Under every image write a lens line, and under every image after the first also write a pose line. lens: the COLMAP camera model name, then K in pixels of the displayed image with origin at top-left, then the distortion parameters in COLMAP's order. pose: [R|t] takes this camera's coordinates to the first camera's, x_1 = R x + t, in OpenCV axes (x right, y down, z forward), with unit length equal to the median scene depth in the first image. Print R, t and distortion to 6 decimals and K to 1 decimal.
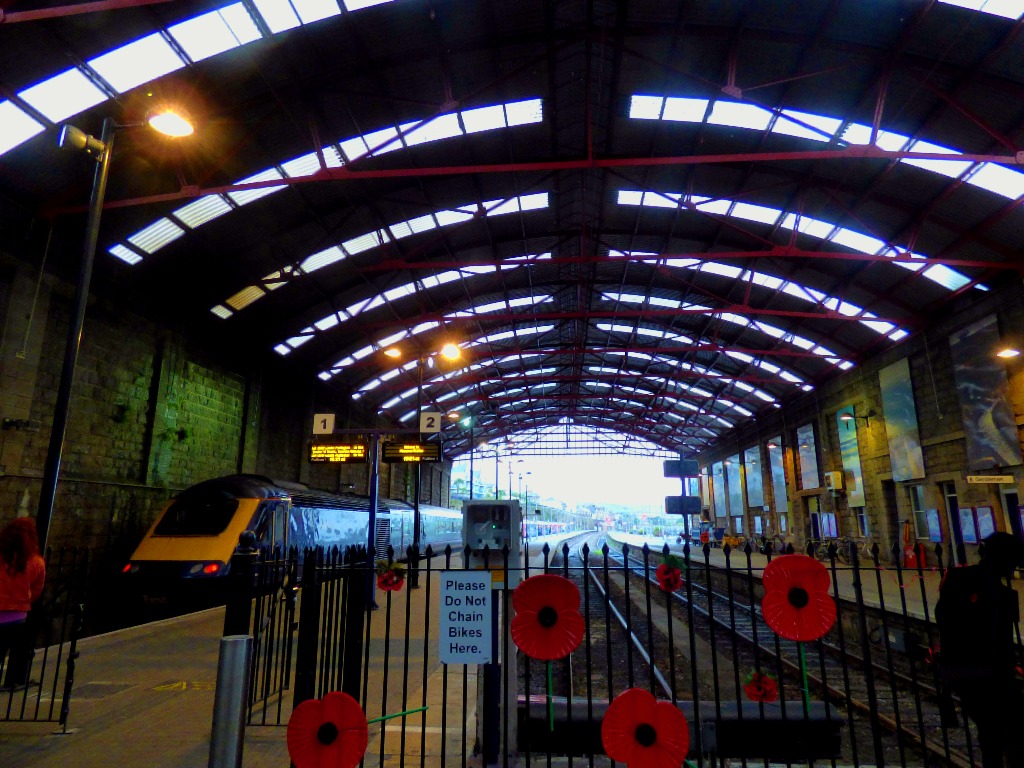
lens RADIAL K [[635.5, 0, 510.6], [0, 635.5, 381.3], [0, 0, 1]] dist [-0.006259, -0.002934]
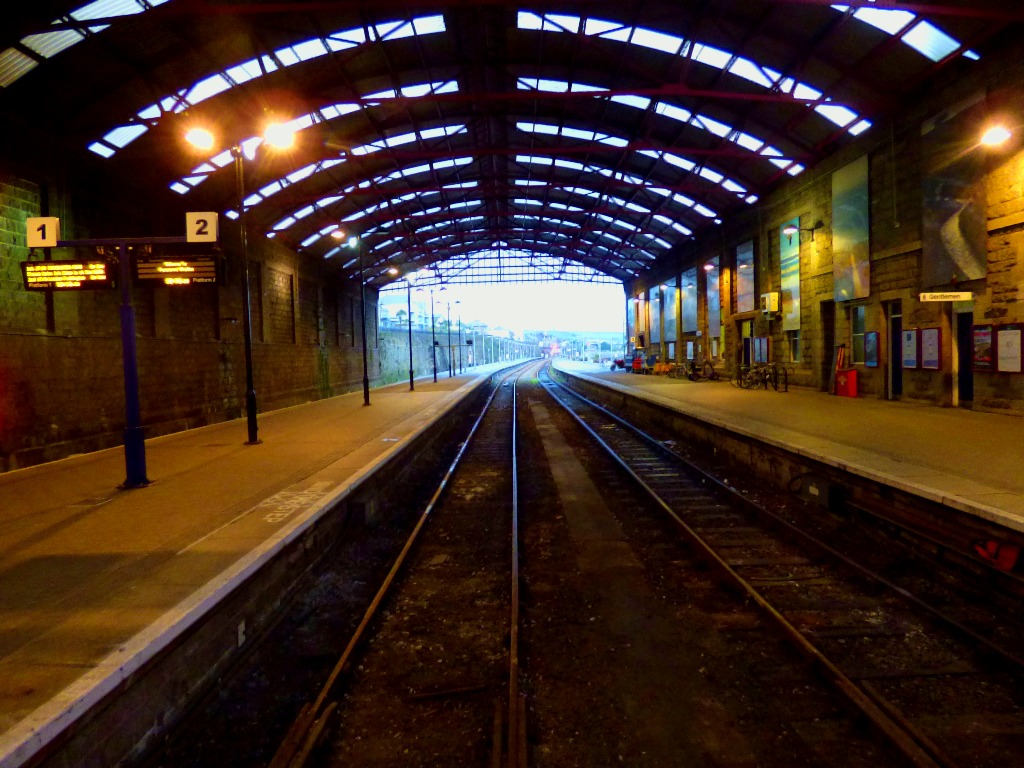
lens RADIAL K [[635.5, 0, 514.1], [0, 635.5, 380.2], [0, 0, 1]] dist [-0.006259, -0.002934]
pose [[0.996328, -0.030759, 0.079900, 0.062790], [0.008745, 0.964914, 0.262421, 0.020272], [-0.085169, -0.260759, 0.961640, 0.117103]]
